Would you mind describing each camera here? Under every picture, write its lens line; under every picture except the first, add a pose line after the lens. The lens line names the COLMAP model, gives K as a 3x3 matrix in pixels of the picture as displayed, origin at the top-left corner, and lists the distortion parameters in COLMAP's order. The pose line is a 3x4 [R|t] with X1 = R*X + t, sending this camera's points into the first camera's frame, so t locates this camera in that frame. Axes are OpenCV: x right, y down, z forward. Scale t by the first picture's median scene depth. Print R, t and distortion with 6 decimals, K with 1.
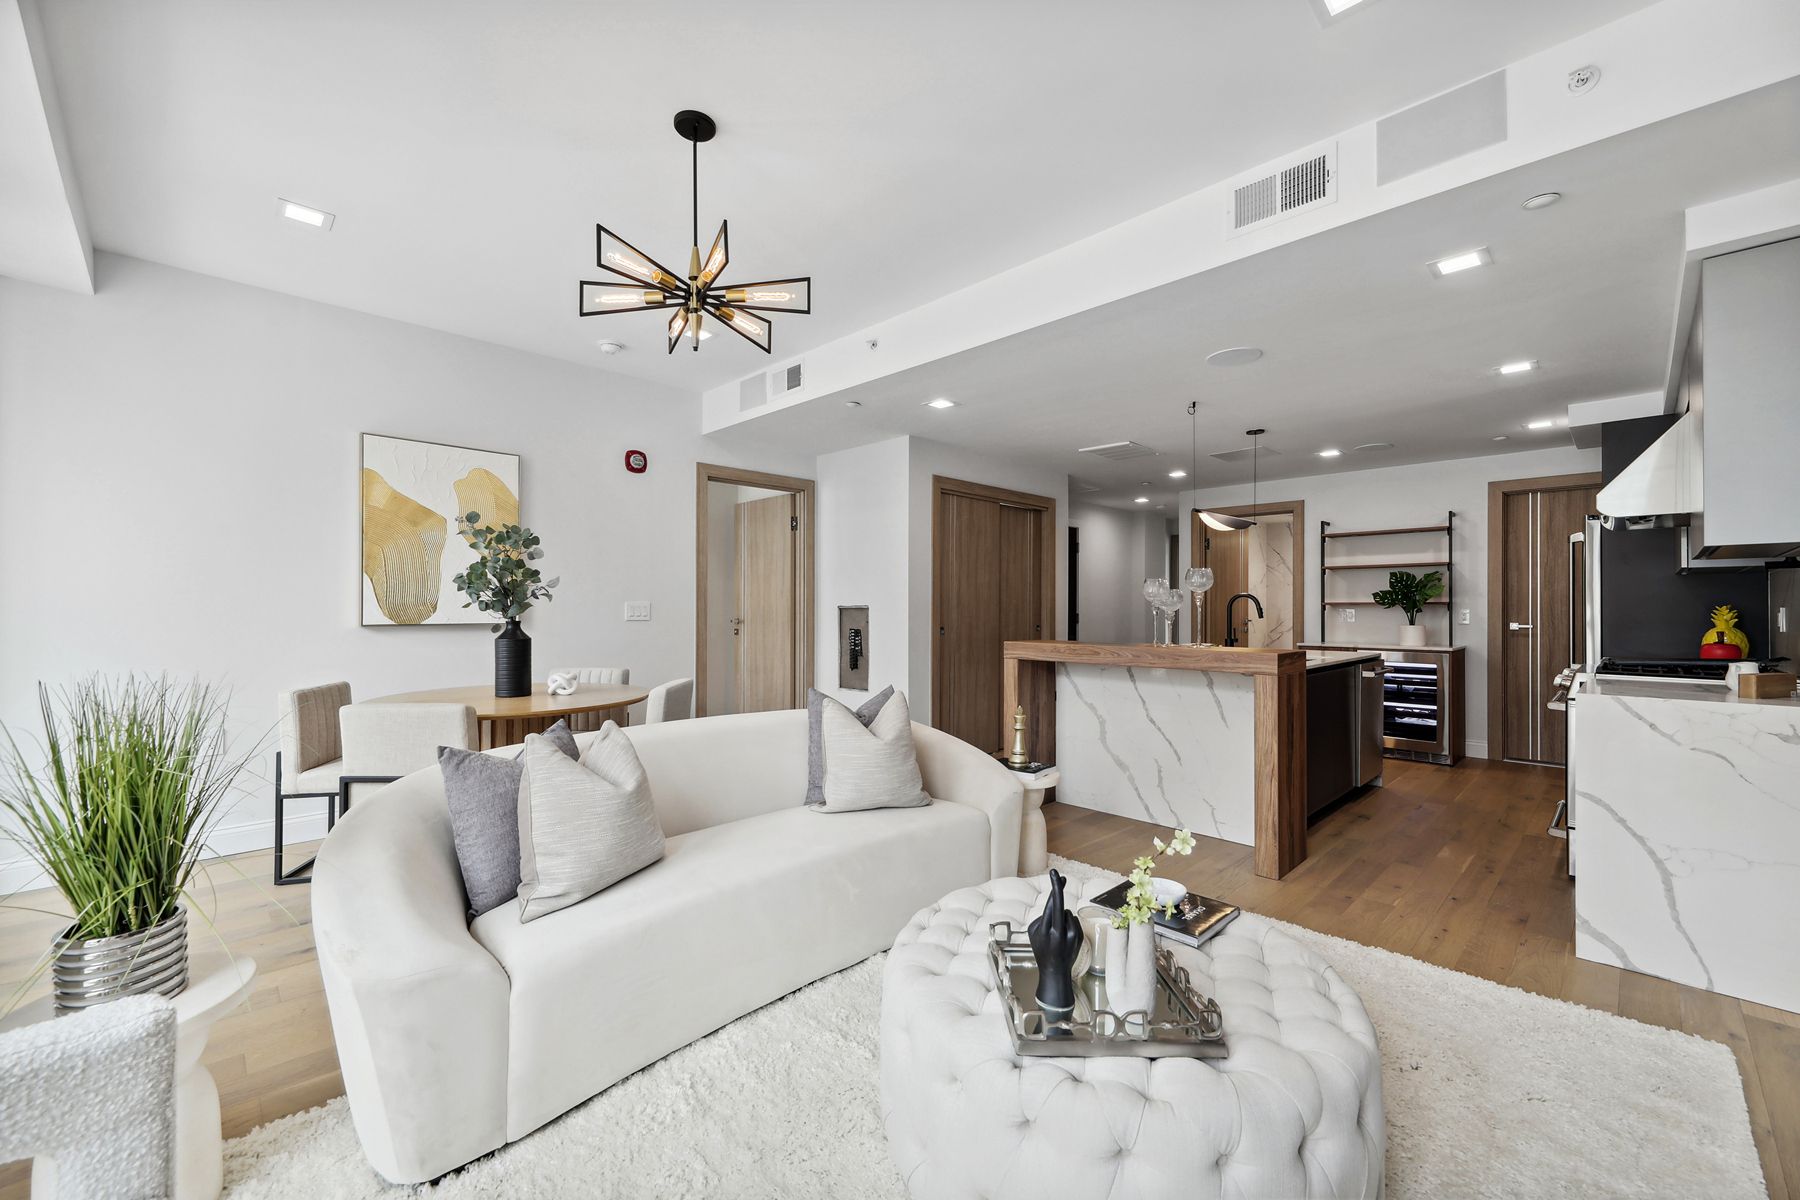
lens RADIAL K [[726.4, 0, 894.2], [0, 726.4, 604.8], [0, 0, 1]] dist [0.015179, -0.003942]
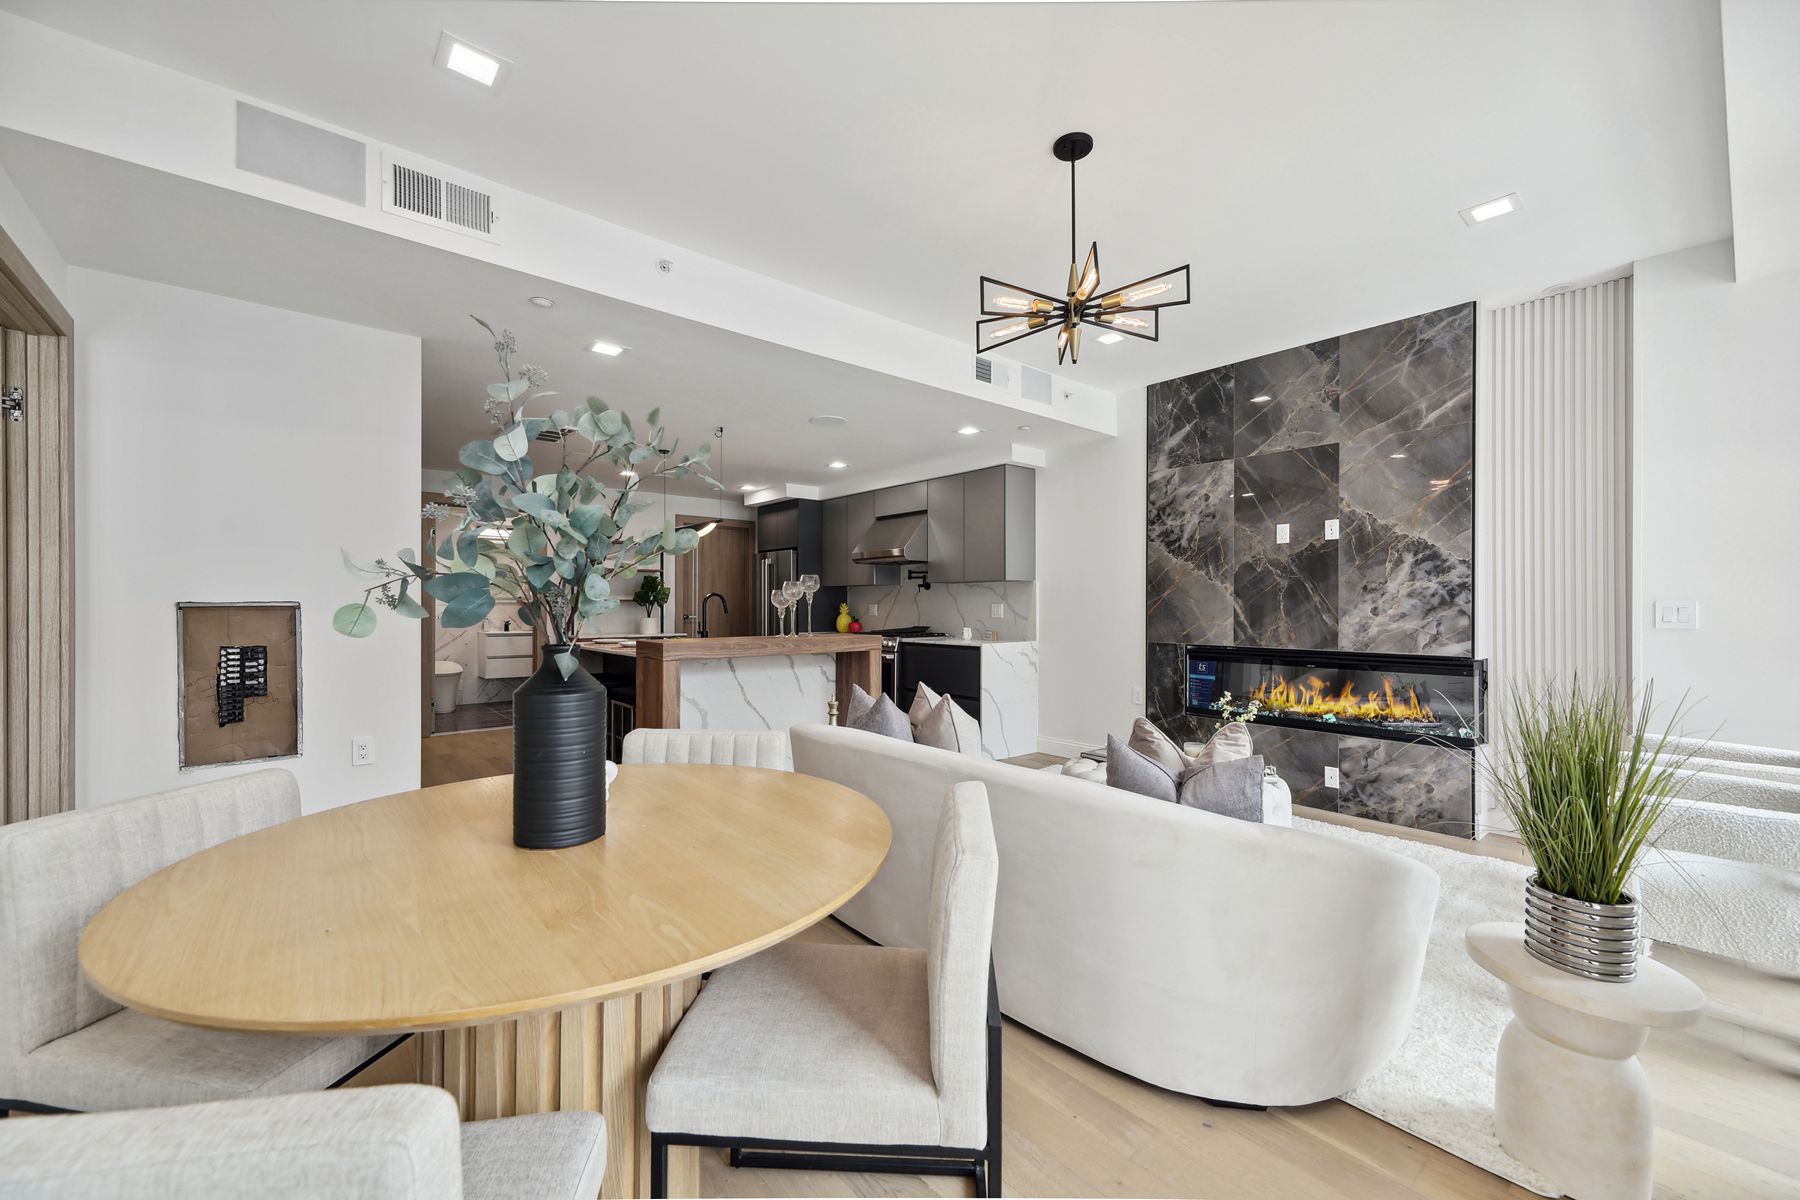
lens RADIAL K [[702.0, 0, 908.2], [0, 702.0, 598.4], [0, 0, 1]] dist [0.020843, -0.000018]
pose [[0.067781, 0.006961, 0.997676, -0.507495], [-0.007361, 0.999952, -0.006477, -0.001103], [-0.997673, -0.006905, 0.067829, 0.459979]]
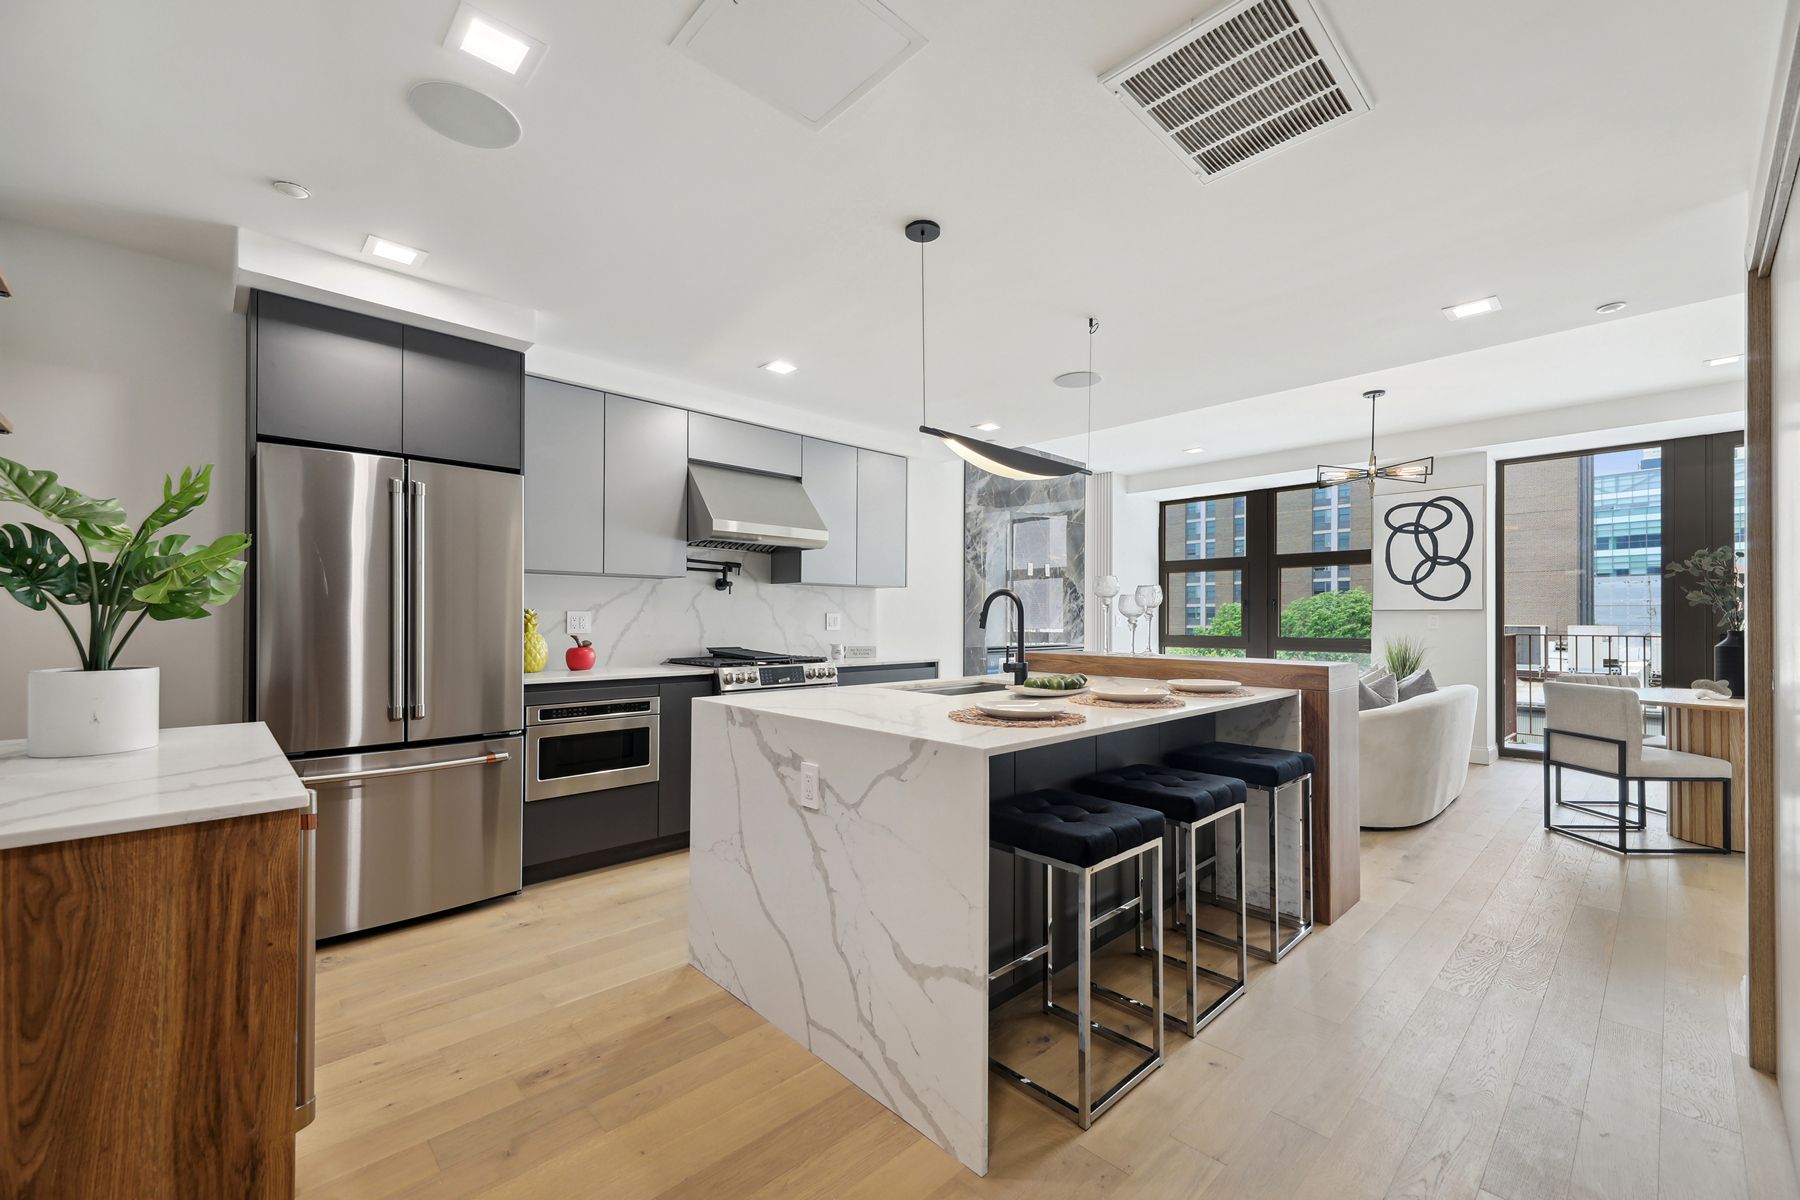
lens RADIAL K [[726.4, 0, 883.9], [0, 726.4, 615.1], [0, 0, 1]] dist [0.015179, -0.003942]
pose [[-0.999338, -0.006126, 0.035864, 0.431273], [-0.006572, 0.999902, -0.012335, 0.011239], [-0.035785, -0.012562, -0.999281, 1.255925]]
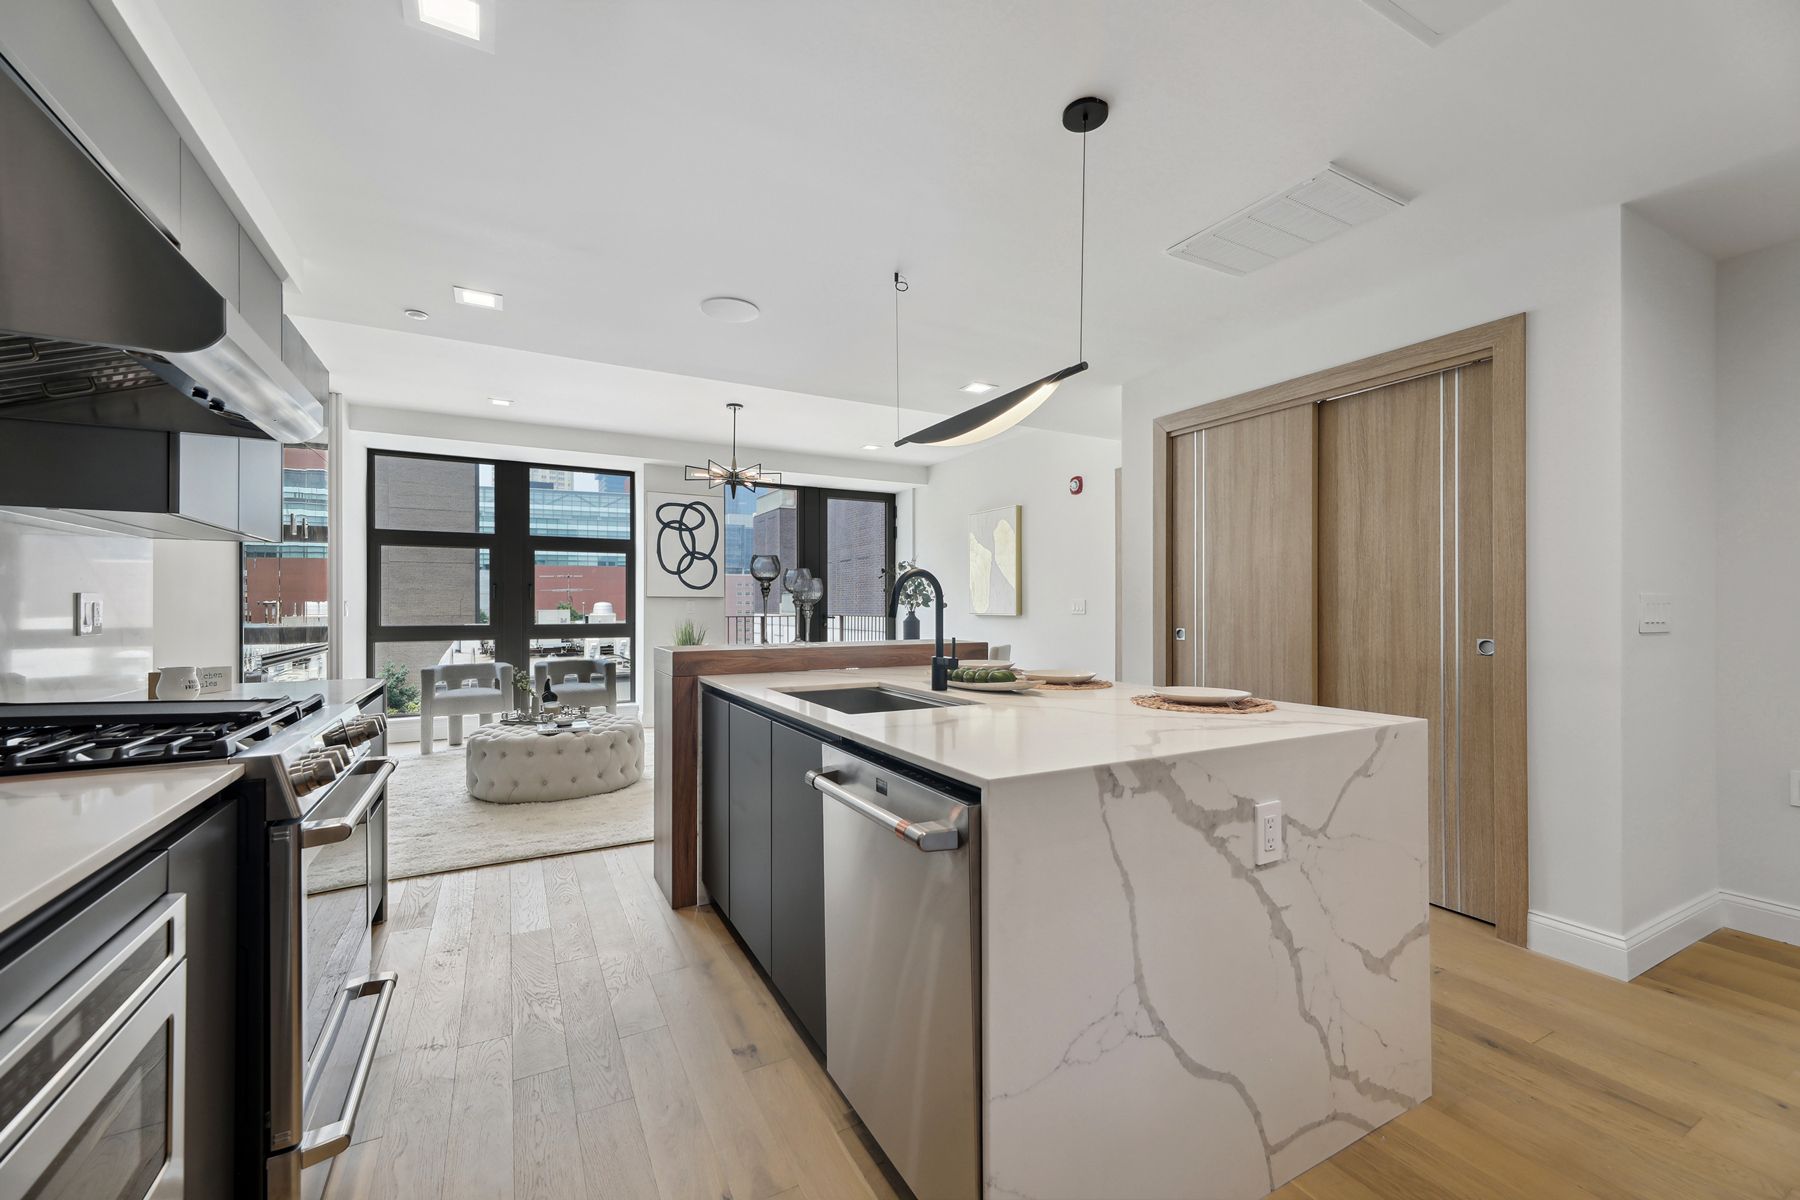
lens RADIAL K [[726.4, 0, 895.9], [0, 726.4, 606.1], [0, 0, 1]] dist [0.015179, -0.003942]
pose [[-0.275786, -0.003038, -0.961214, 0.752274], [0.006354, 0.999967, -0.004984, 0.009614], [0.961198, -0.007482, -0.275758, 0.865261]]
